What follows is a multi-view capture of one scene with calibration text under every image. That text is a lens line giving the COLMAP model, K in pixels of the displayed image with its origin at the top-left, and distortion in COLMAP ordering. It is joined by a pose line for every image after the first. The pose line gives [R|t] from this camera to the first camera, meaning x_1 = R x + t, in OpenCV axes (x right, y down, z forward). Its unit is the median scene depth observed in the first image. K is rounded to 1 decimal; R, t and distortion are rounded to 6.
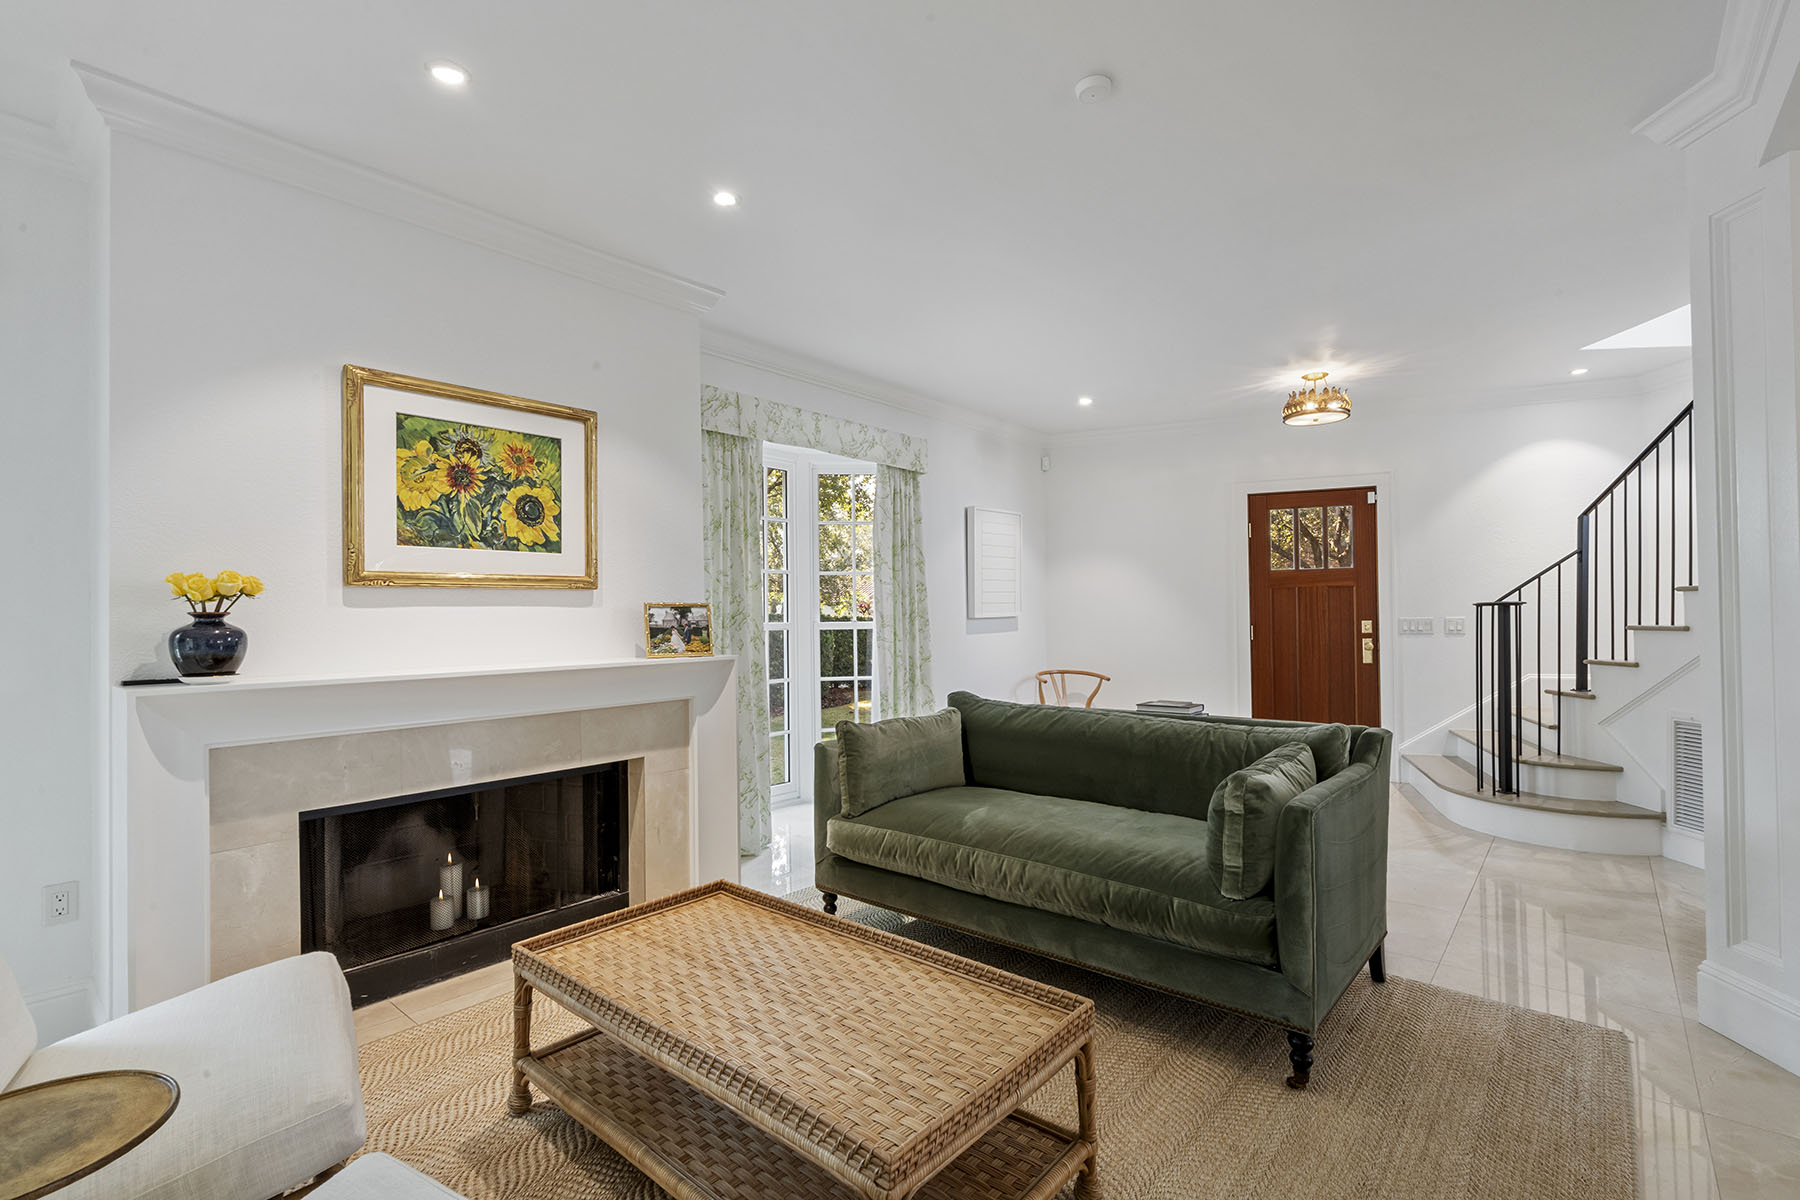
lens RADIAL K [[824.0, 0, 895.4], [0, 824.0, 602.4], [0, 0, 1]] dist [-0.002212, -0.000044]
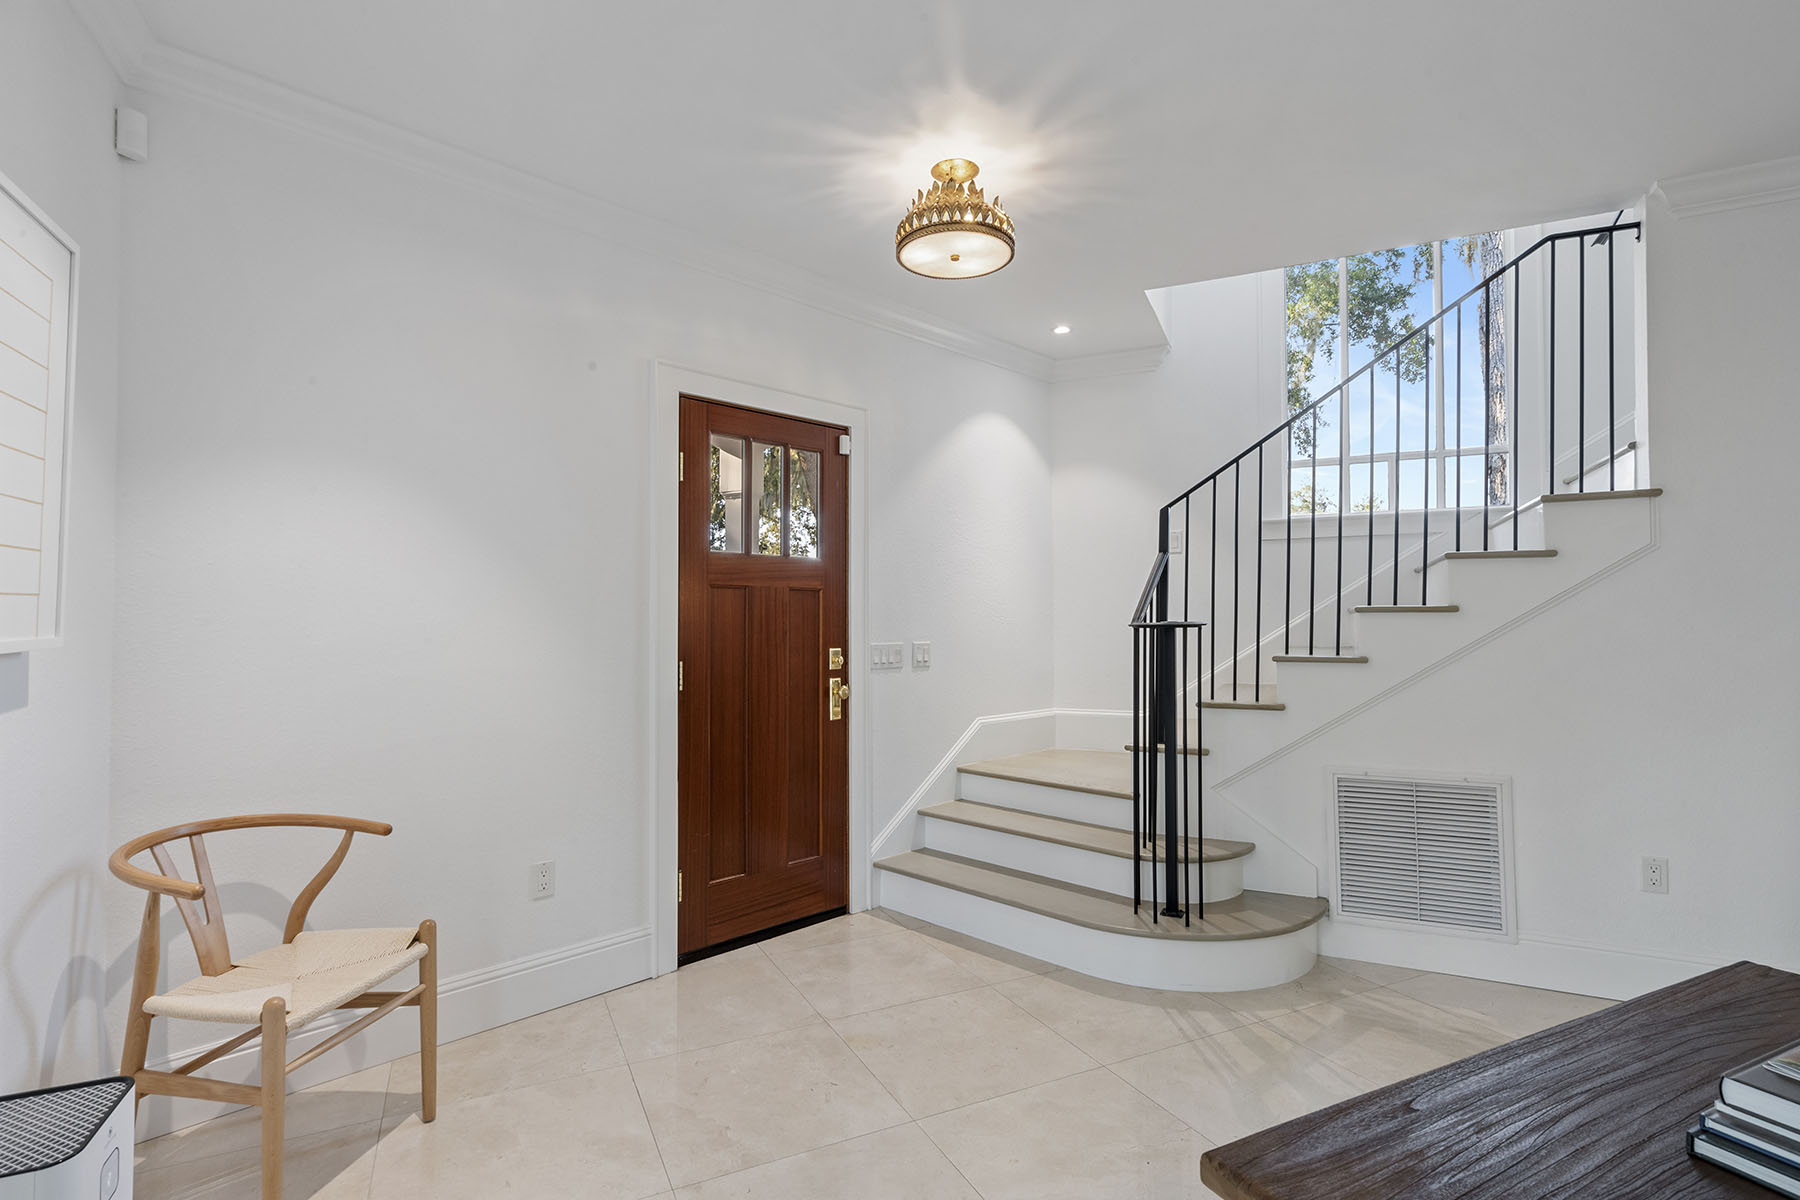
lens RADIAL K [[877.6, 0, 898.4], [0, 877.6, 610.3], [0, 0, 1]] dist [0.012062, -0.000012]
pose [[0.405518, 0.021663, 0.913830, 0.007434], [-0.017679, 0.999718, -0.015854, 0.003768], [-0.913916, -0.009726, 0.405786, 0.699373]]
